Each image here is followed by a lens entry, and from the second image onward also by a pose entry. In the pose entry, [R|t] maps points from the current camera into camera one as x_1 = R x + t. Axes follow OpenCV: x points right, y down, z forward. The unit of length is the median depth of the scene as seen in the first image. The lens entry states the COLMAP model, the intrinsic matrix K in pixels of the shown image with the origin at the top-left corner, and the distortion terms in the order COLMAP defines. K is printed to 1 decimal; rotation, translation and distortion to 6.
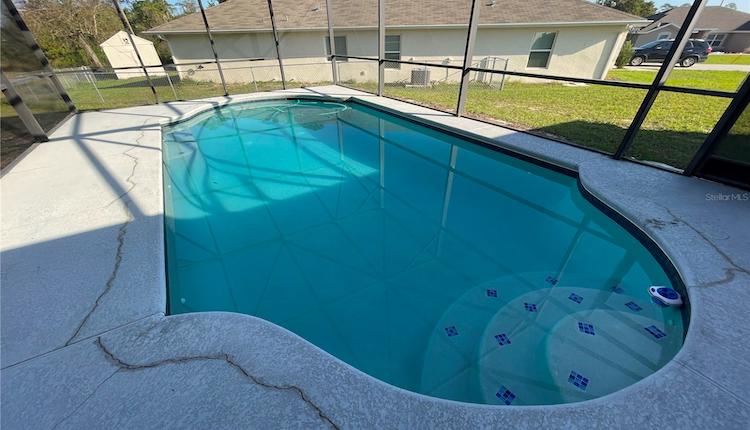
lens RADIAL K [[237.3, 0, 374.7], [0, 237.3, 153.5], [0, 0, 1]] dist [-0.001192, 0.000155]
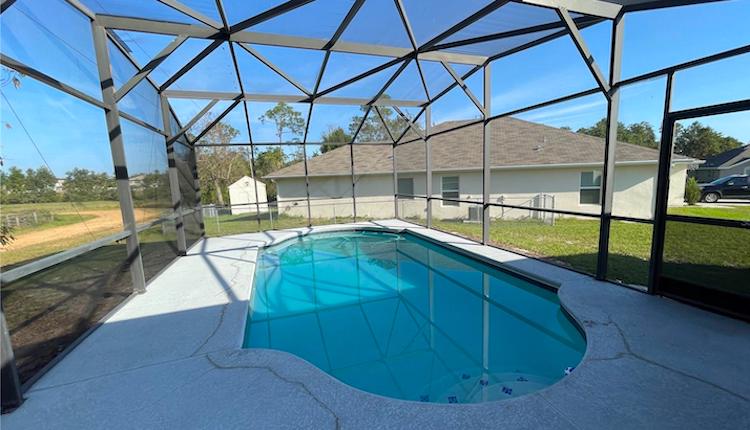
lens RADIAL K [[298.9, 0, 375.0], [0, 298.9, 215.0], [0, 0, 1]] dist [0.000090, 0.000052]
pose [[0.939816, 0.017723, -0.341220, 0.229967], [-0.124854, 0.947406, -0.294675, 0.121776], [0.318051, 0.319543, 0.892601, -0.291088]]
